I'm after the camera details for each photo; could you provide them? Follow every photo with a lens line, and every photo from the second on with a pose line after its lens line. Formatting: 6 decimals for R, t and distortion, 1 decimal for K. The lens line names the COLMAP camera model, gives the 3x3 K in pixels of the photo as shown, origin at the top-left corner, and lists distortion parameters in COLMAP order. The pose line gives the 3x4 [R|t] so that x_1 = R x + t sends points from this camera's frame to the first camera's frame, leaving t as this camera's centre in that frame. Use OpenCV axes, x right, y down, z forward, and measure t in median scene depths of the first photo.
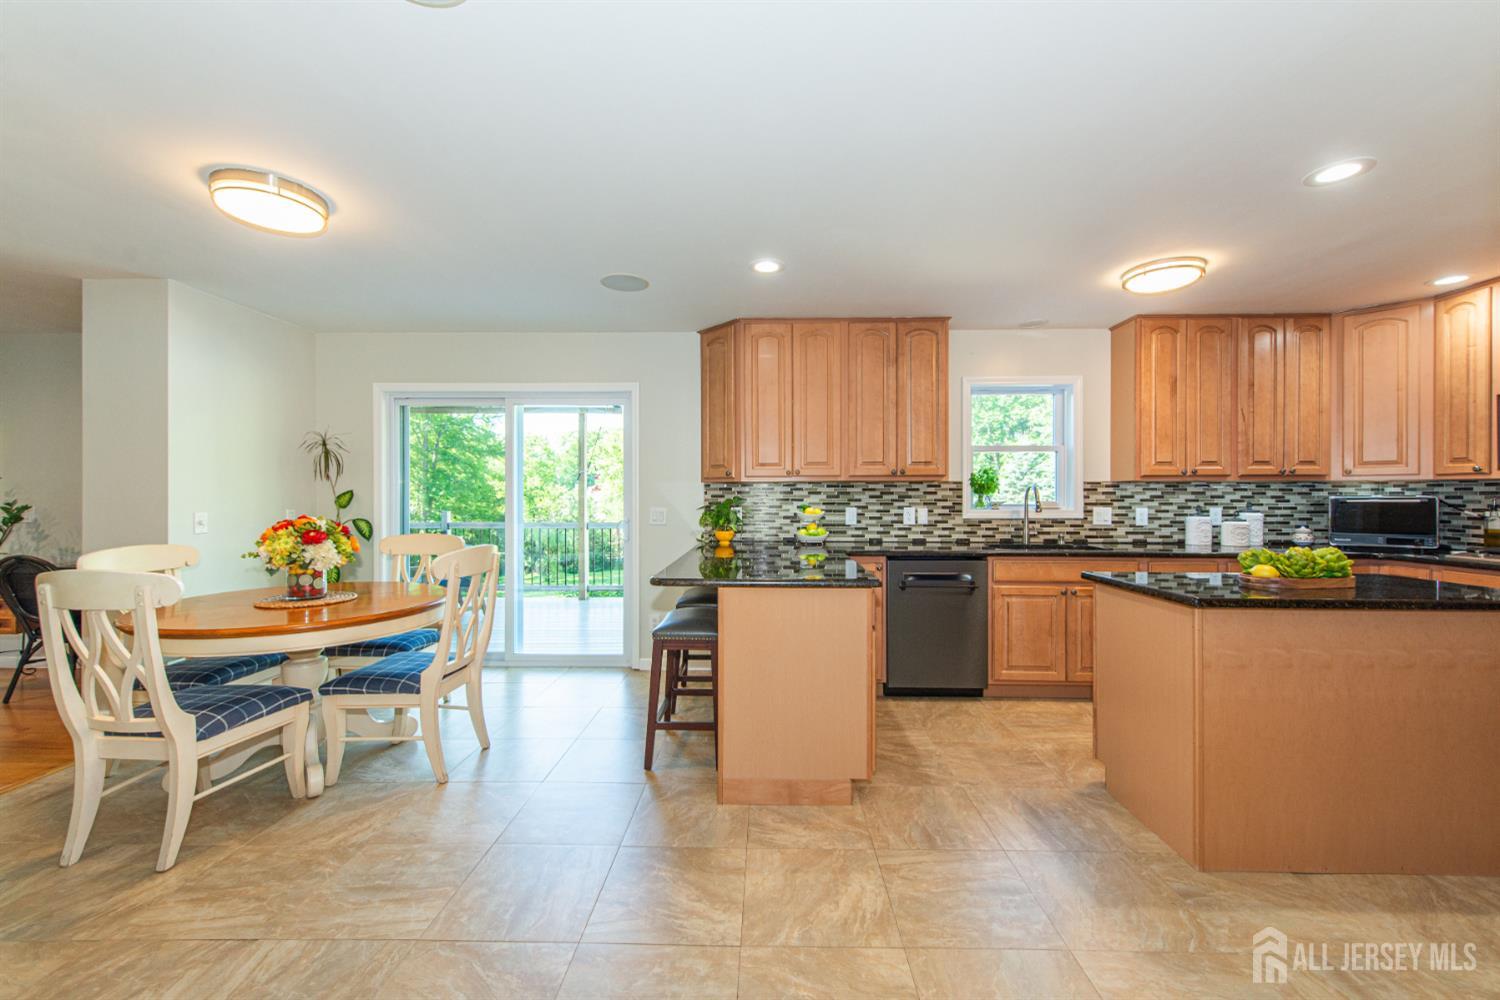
lens RADIAL K [[576.6, 0, 750.0], [0, 576.6, 500.0], [0, 0, 1]] dist [0.001871, 0.000180]
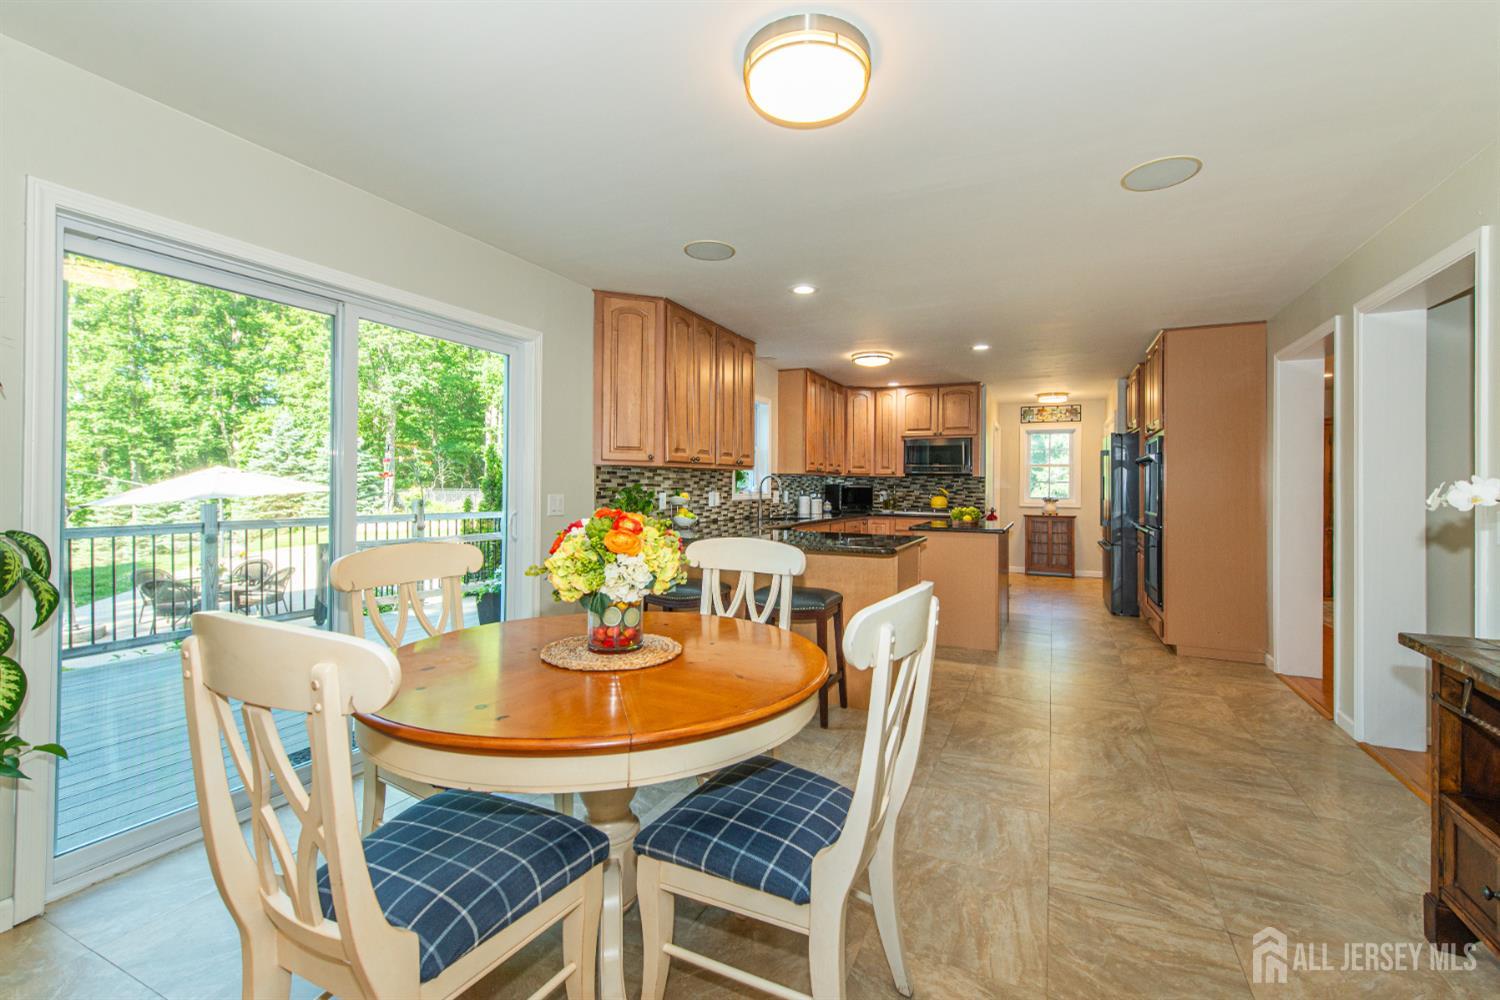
lens RADIAL K [[624.2, 0, 767.8], [0, 624.2, 479.4], [0, 0, 1]] dist [0.000330, -0.000053]
pose [[0.389668, 0.011856, 0.920879, -0.847505], [-0.001279, 0.999923, -0.012333, 0.002752], [-0.920955, 0.003628, 0.389653, 0.402919]]
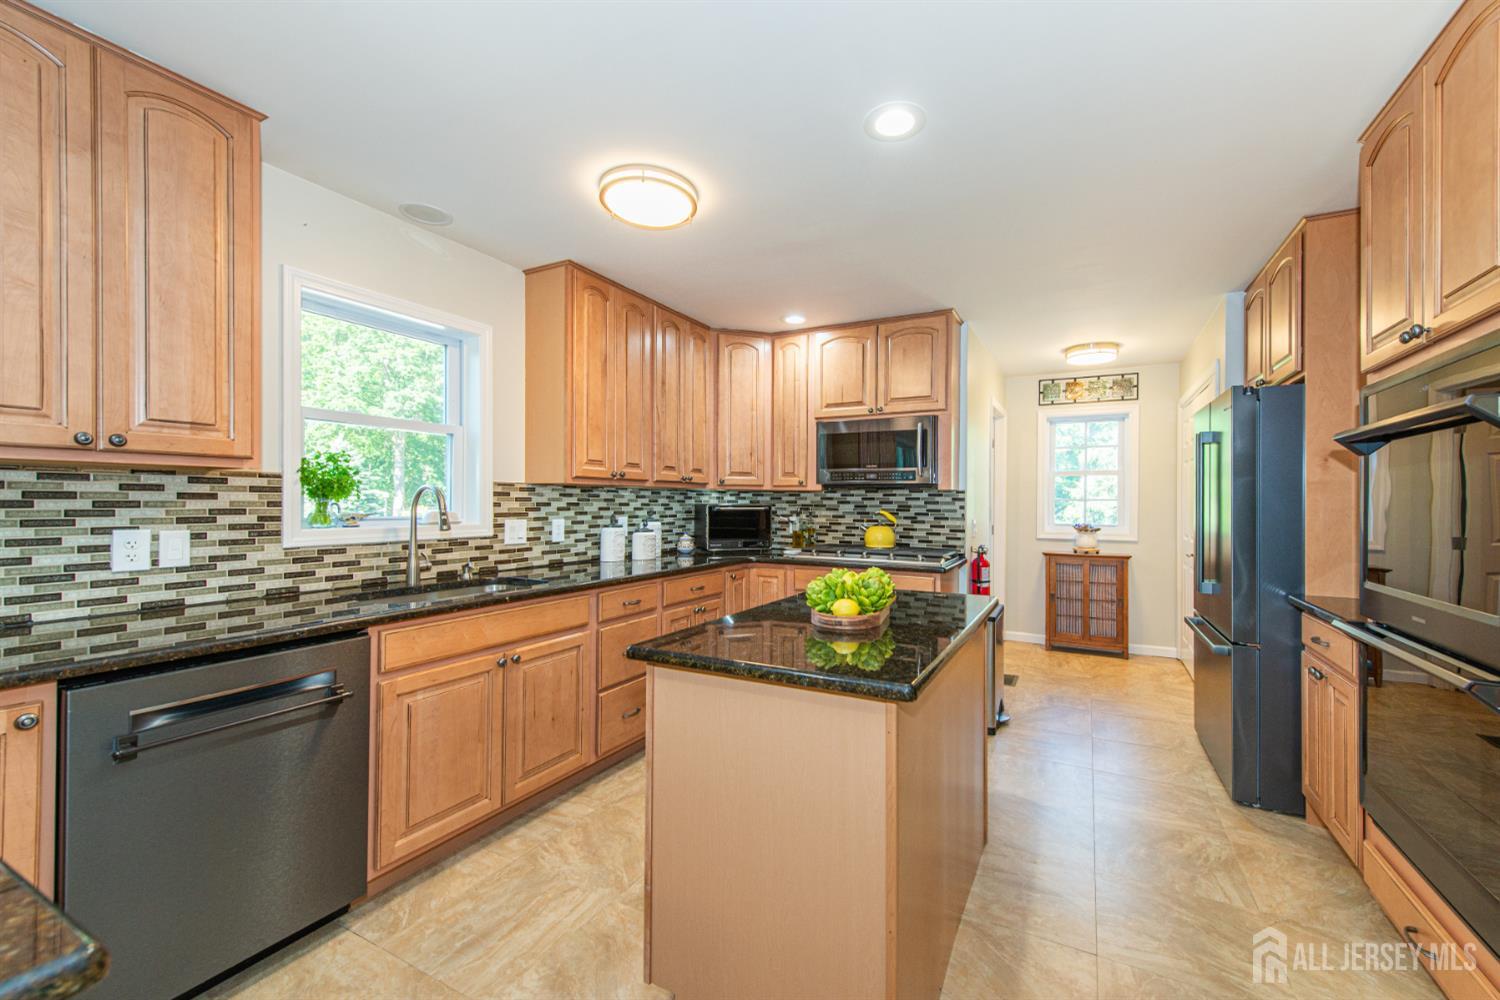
lens RADIAL K [[601.3, 0, 790.1], [0, 601.3, 500.2], [0, 0, 1]] dist [0.001782, -0.000285]
pose [[0.417340, 0.006439, 0.908728, 0.078539], [0.000890, 0.999972, -0.007494, -0.004872], [-0.908750, 0.003936, 0.417322, 0.384068]]
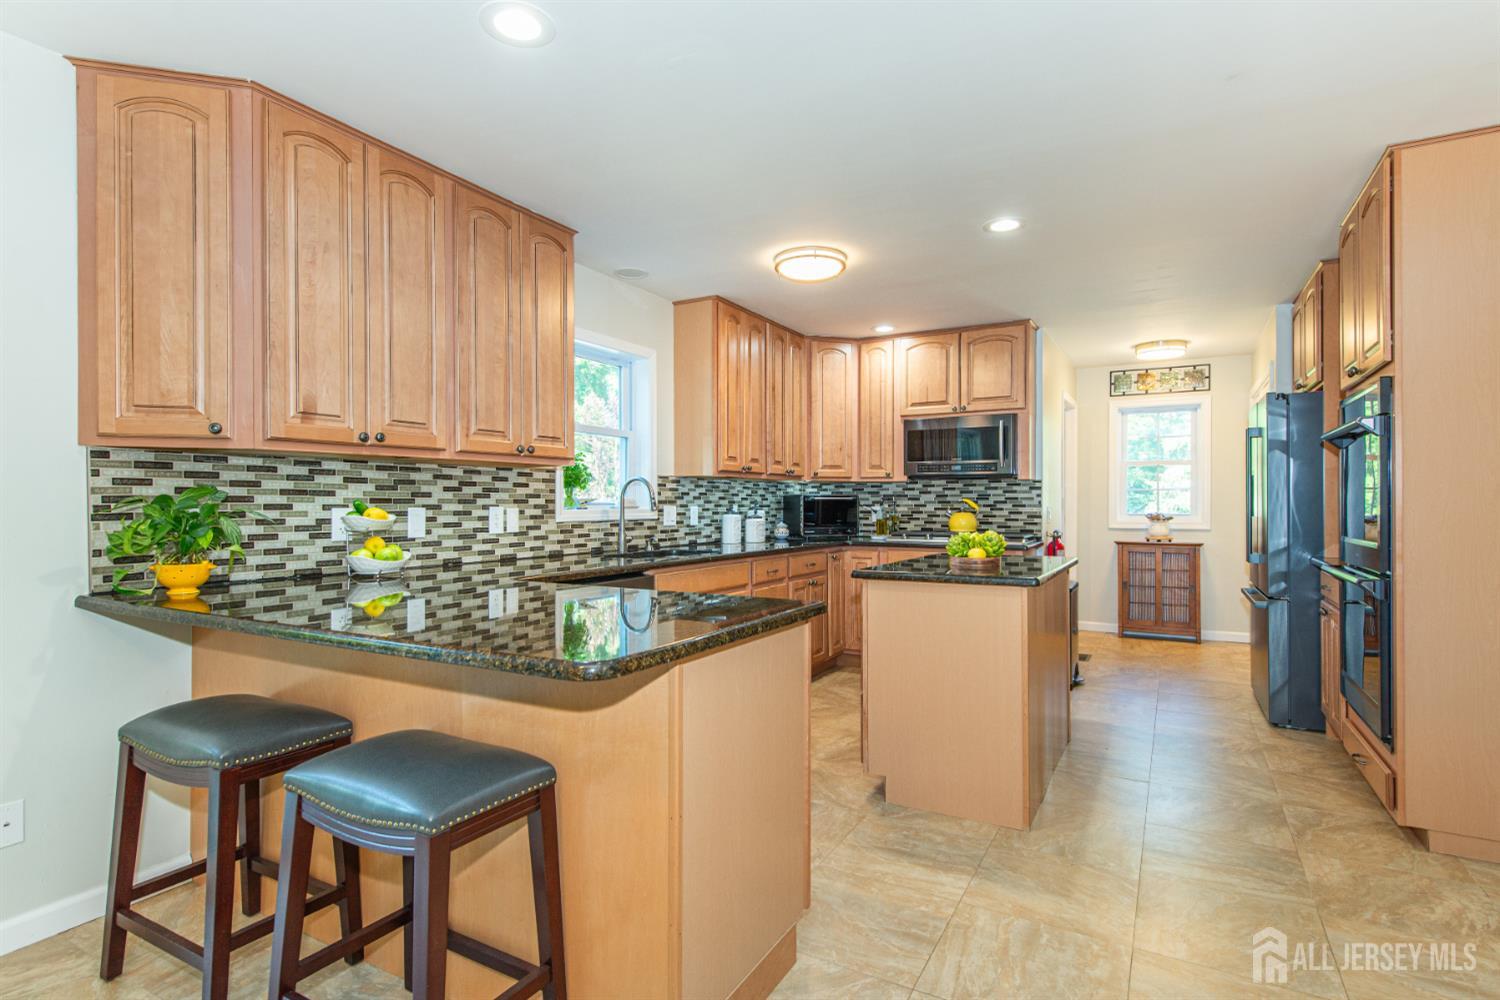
lens RADIAL K [[741.4, 0, 750.0], [0, 741.4, 500.0], [0, 0, 1]] dist [0.001682, 0.000279]
pose [[0.474023, 0.003697, 0.880505, -0.315740], [0.007444, 0.999939, -0.008206, 0.014240], [-0.880481, 0.010445, 0.473966, 0.363801]]
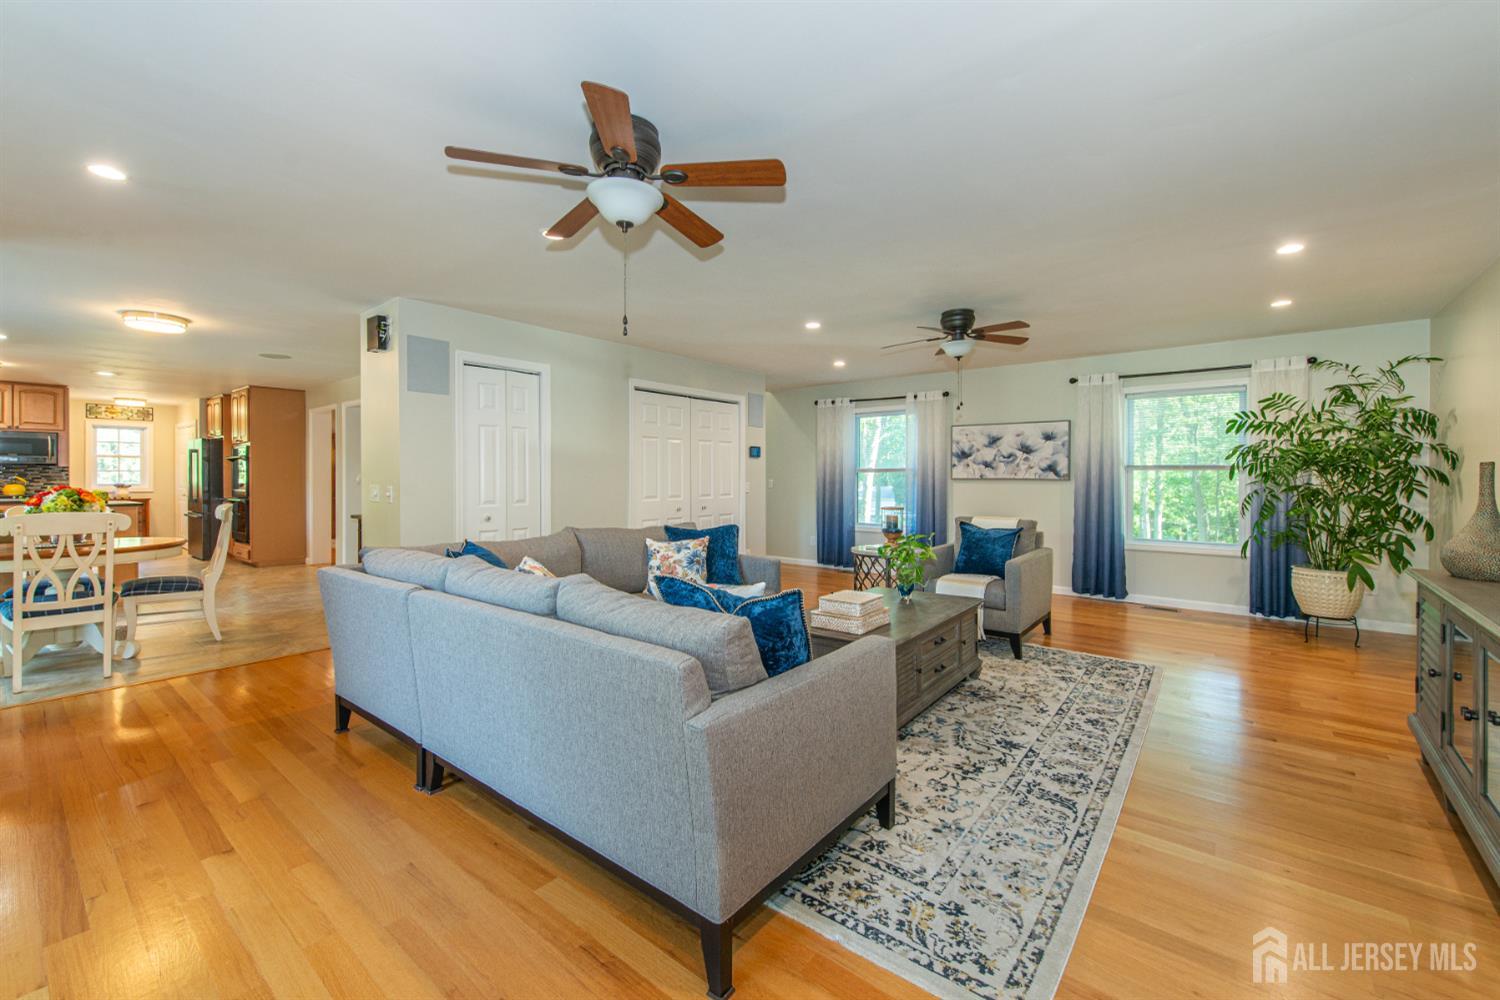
lens RADIAL K [[609.0, 0, 749.8], [0, 609.0, 468.5], [0, 0, 1]] dist [0.000364, -0.000322]
pose [[-0.801393, 0.008406, 0.598080, -2.000123], [0.007744, 0.999963, -0.003678, 0.004537], [-0.598089, 0.001684, -0.801428, 0.795027]]
